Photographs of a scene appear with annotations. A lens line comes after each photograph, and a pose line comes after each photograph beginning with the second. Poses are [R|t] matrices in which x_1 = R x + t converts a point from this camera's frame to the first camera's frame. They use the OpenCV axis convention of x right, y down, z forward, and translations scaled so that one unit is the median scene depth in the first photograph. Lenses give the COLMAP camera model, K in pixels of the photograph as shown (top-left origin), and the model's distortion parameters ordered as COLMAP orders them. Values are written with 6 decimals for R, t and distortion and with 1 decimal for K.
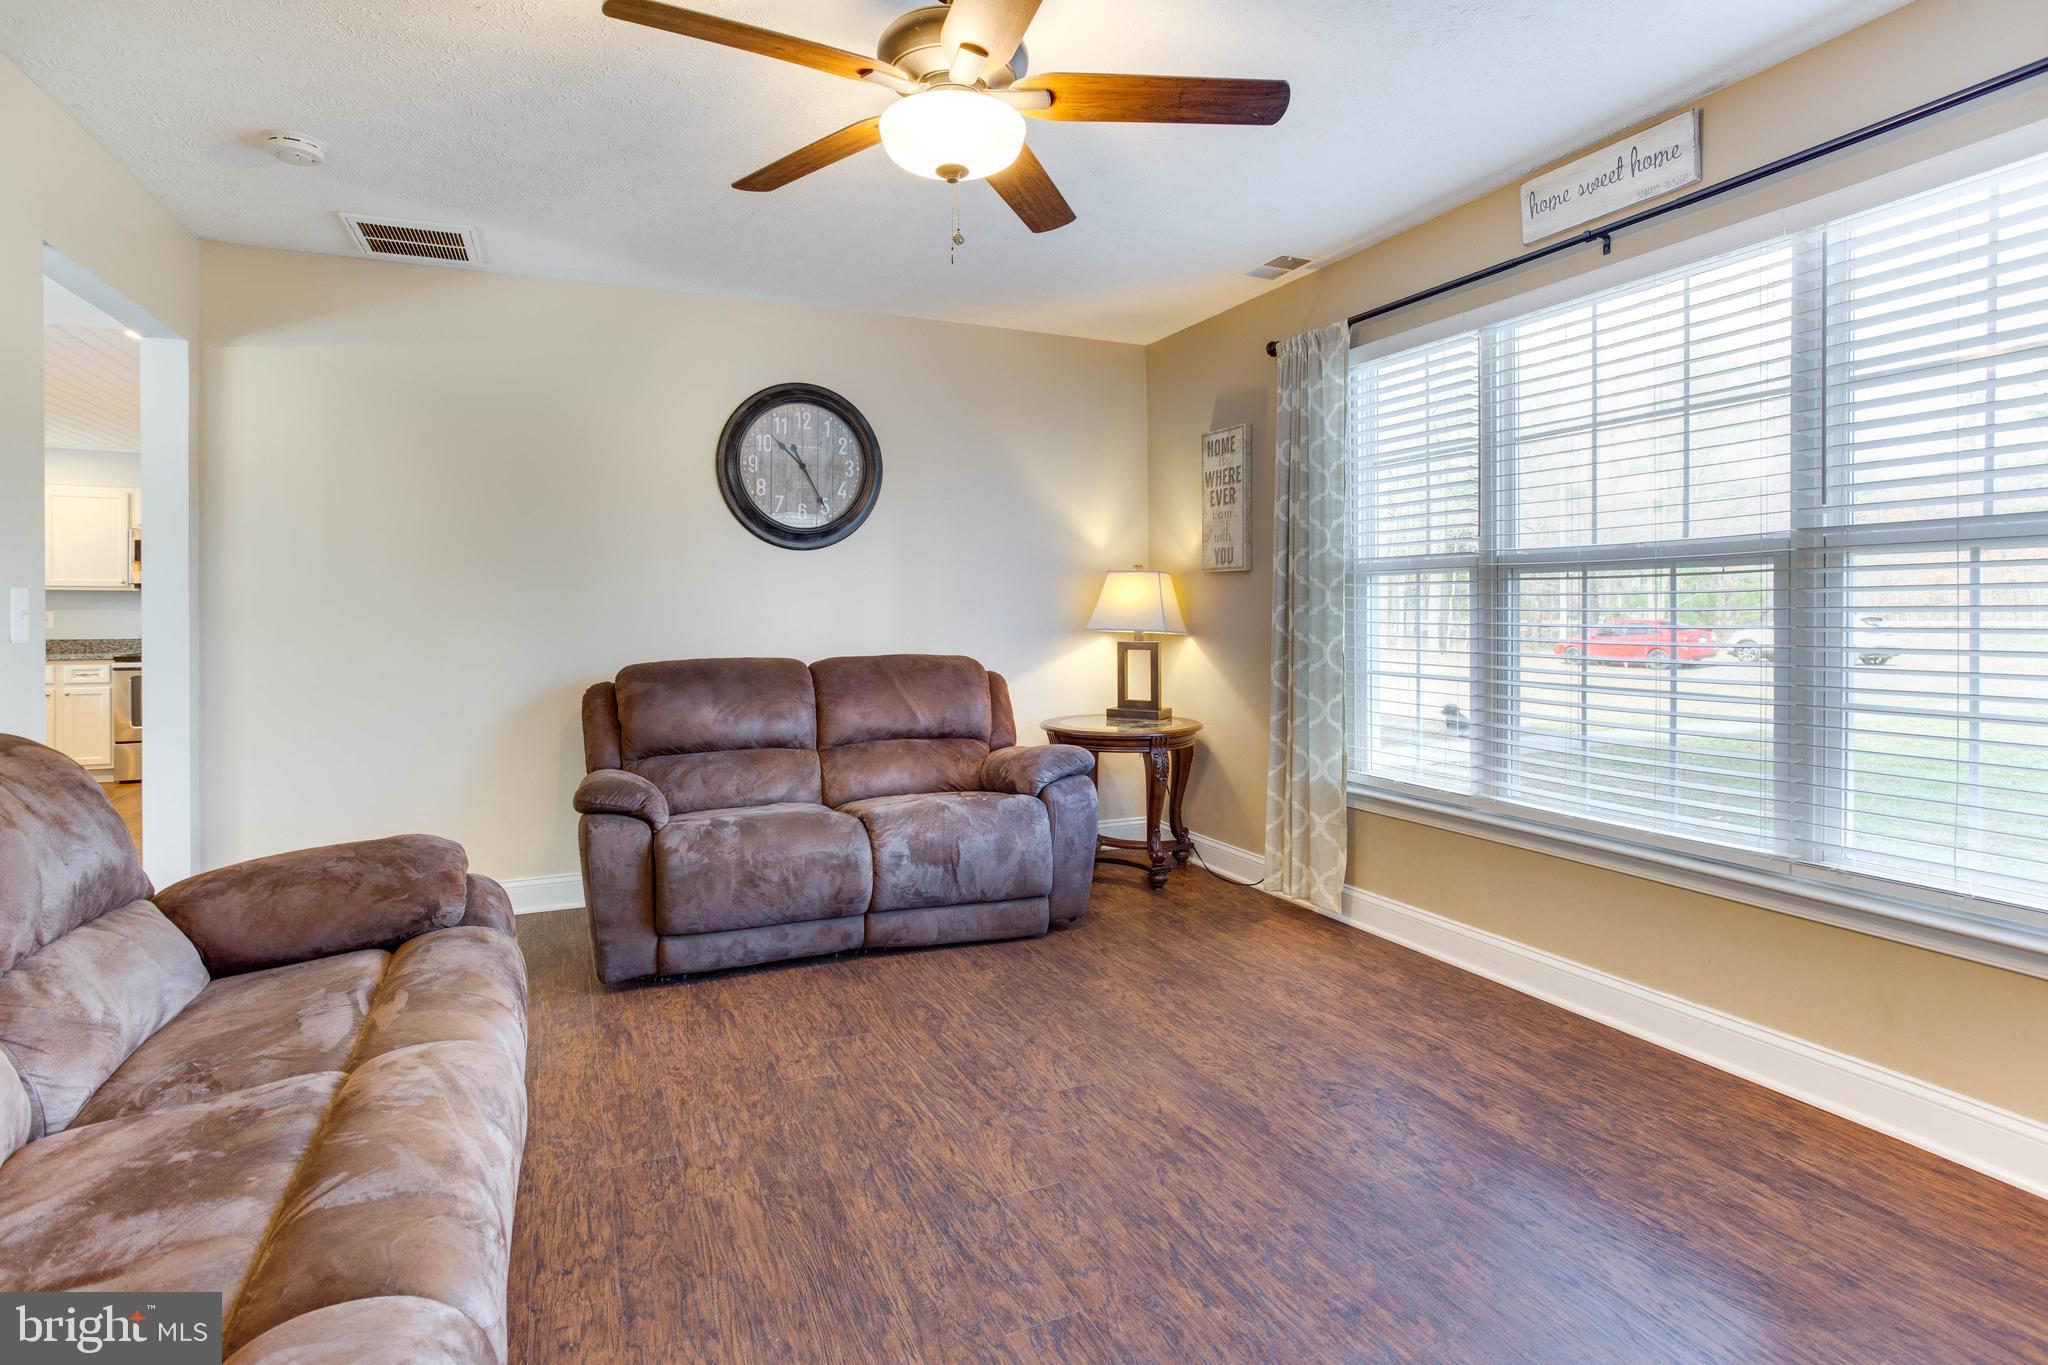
lens RADIAL K [[1071.4, 0, 1020.4], [0, 1071.4, 606.4], [0, 0, 1]] dist [-0.057789, 0.039985]
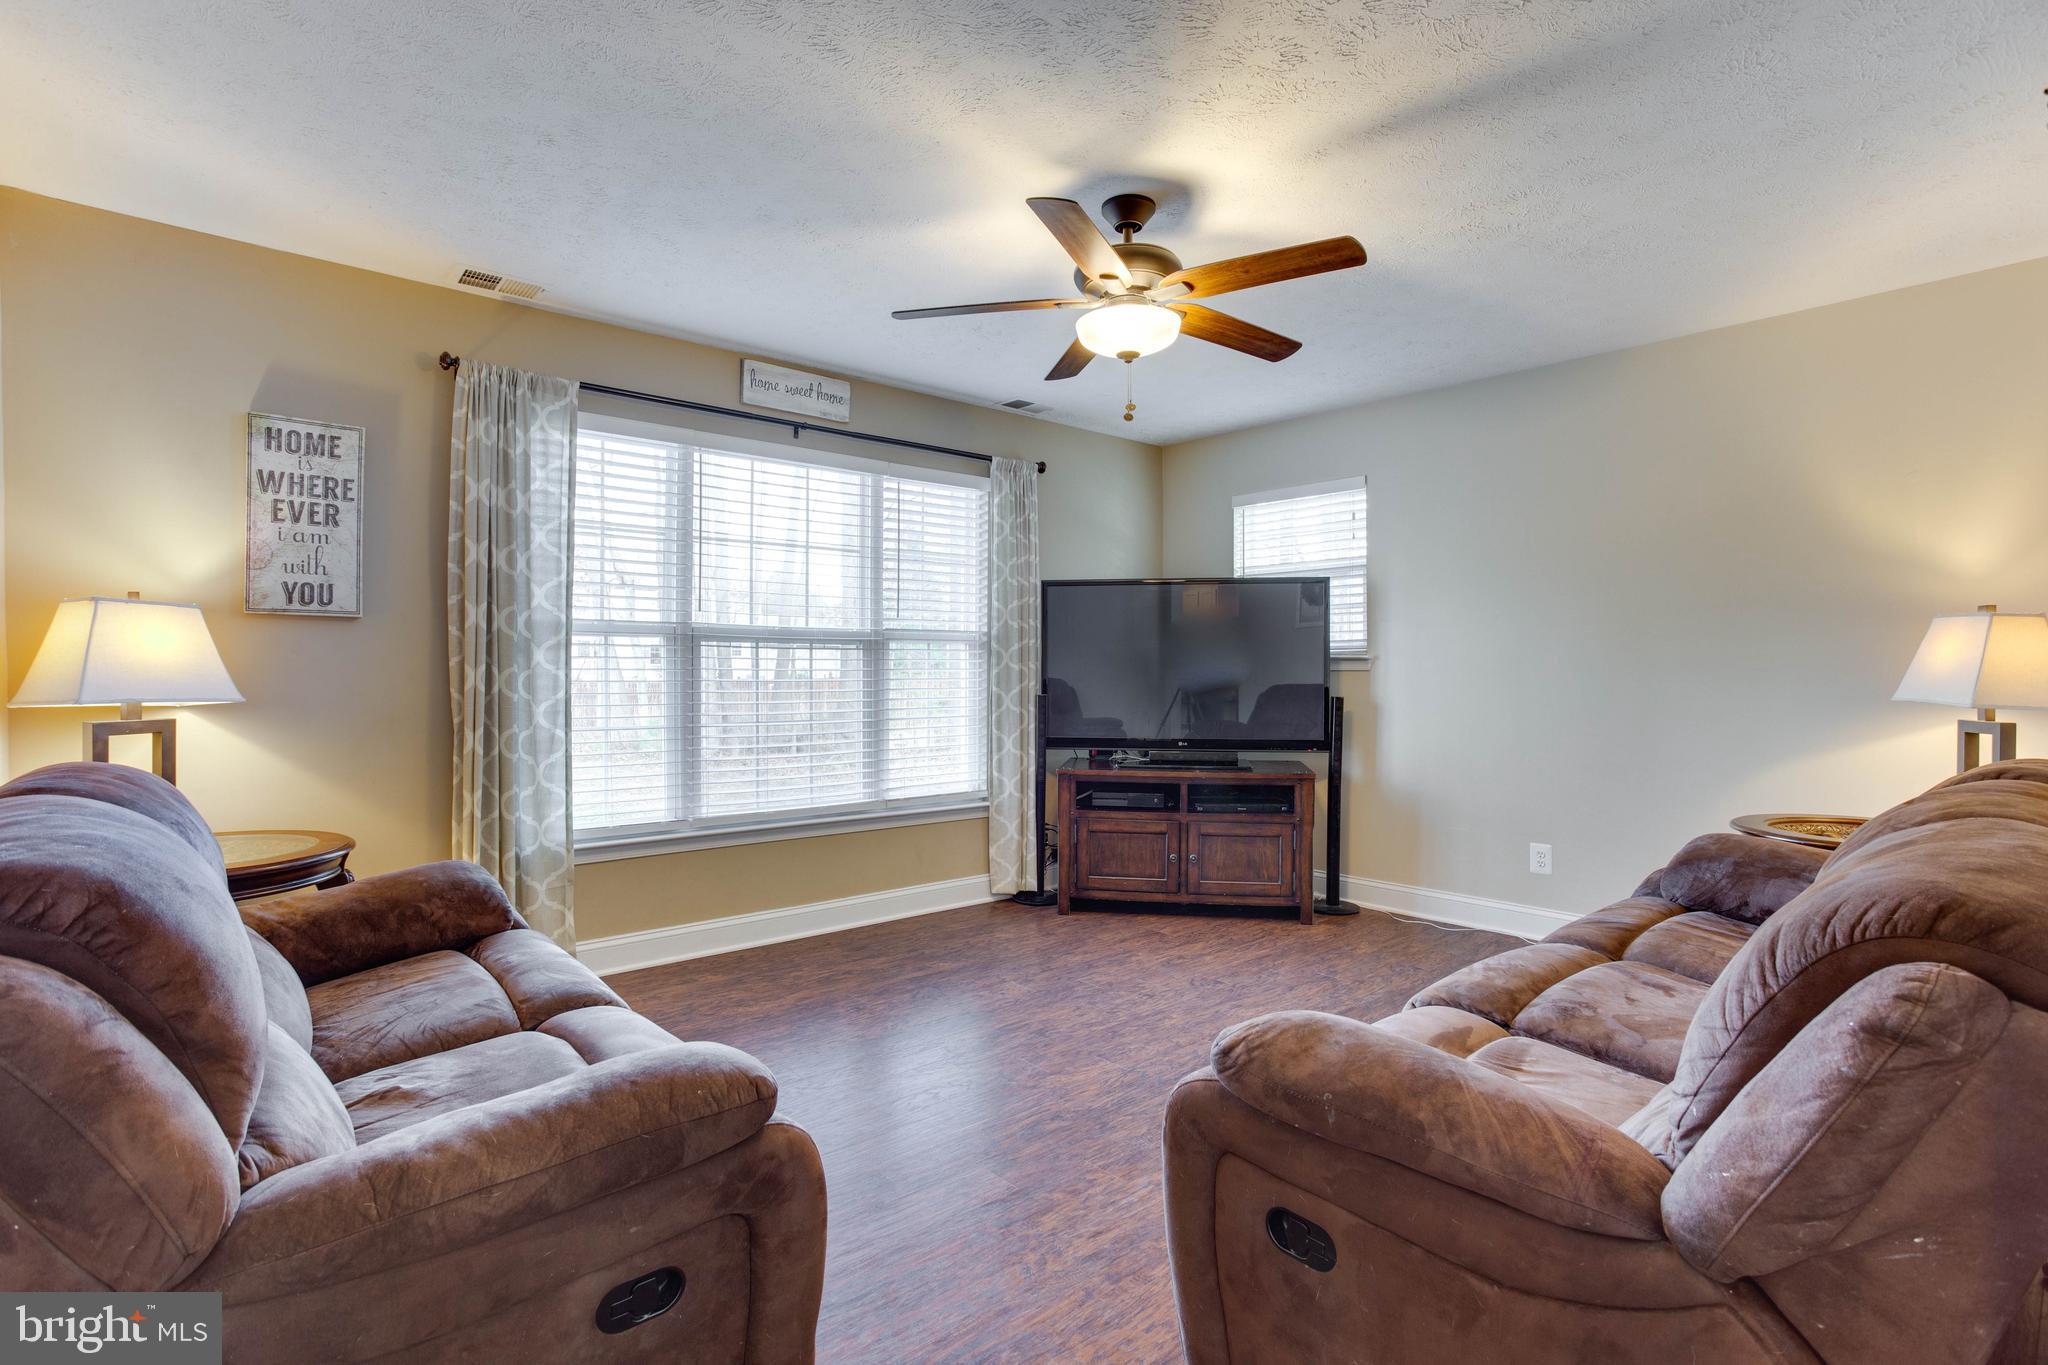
lens RADIAL K [[1012.9, 0, 1043.6], [0, 1012.9, 667.5], [0, 0, 1]] dist [-0.051358, 0.031954]
pose [[-0.343346, 0.003871, 0.939201, -0.895720], [-0.005848, 0.999963, -0.006259, 0.006046], [-0.939191, -0.007642, -0.343311, 1.100818]]
